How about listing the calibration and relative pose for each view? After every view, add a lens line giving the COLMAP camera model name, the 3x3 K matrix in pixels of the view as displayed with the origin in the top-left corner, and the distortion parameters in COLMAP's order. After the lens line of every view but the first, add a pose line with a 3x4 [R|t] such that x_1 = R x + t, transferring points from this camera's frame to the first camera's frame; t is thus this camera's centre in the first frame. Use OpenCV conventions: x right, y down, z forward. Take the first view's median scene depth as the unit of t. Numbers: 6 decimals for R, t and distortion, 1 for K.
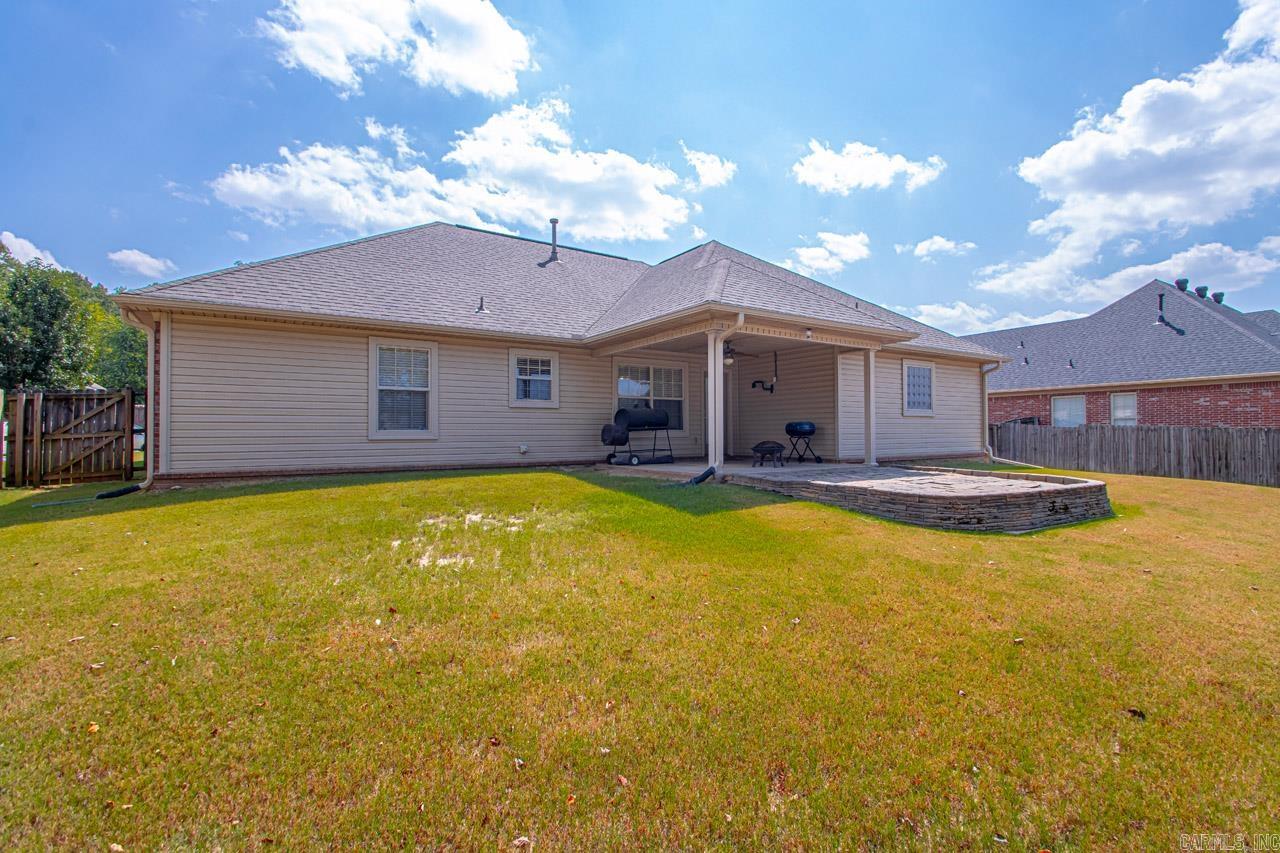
lens RADIAL K [[595.0, 0, 653.5], [0, 595.0, 432.0], [0, 0, 1]] dist [0.014230, -0.015036]
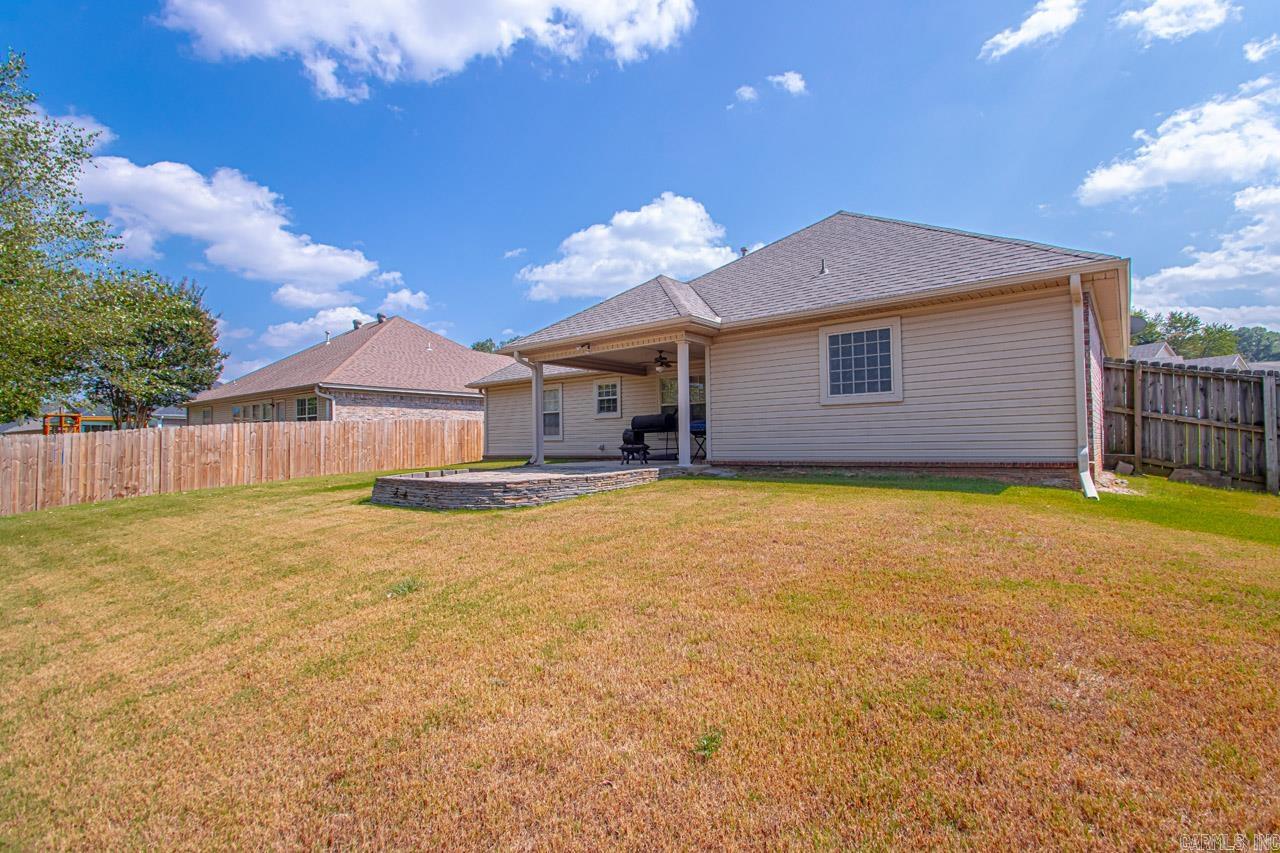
lens RADIAL K [[595.0, 0, 664.6], [0, 595.0, 408.4], [0, 0, 1]] dist [0.014230, -0.015036]
pose [[0.309501, -0.056730, -0.949206, 0.678435], [0.014053, 0.998383, -0.055087, 0.009349], [0.950795, 0.003711, 0.309797, 0.382240]]
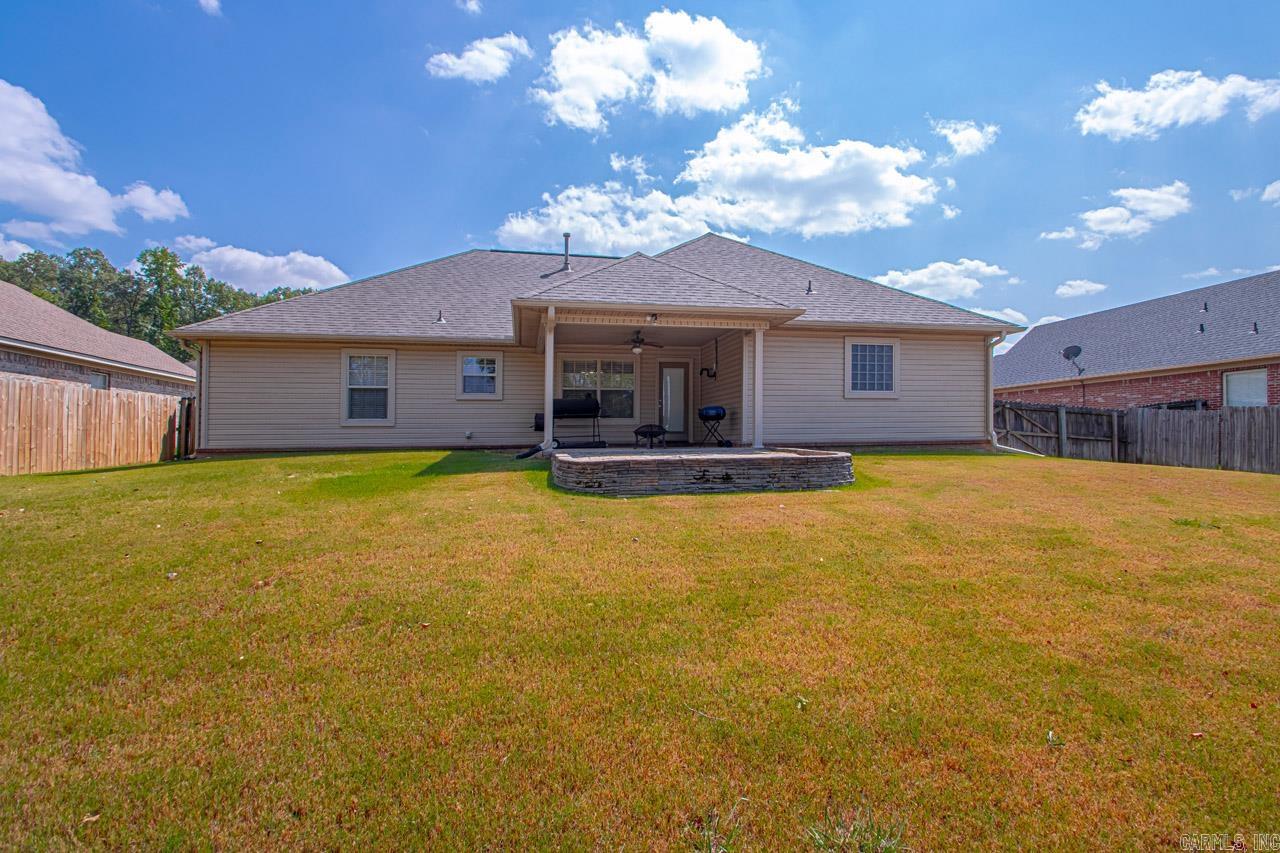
lens RADIAL K [[595.0, 0, 648.4], [0, 595.0, 440.5], [0, 0, 1]] dist [0.014230, -0.015036]
pose [[0.924188, -0.004846, -0.381908, 0.316722], [0.007400, 0.999959, 0.005218, 0.020428], [0.381867, -0.007649, 0.924186, 0.018008]]
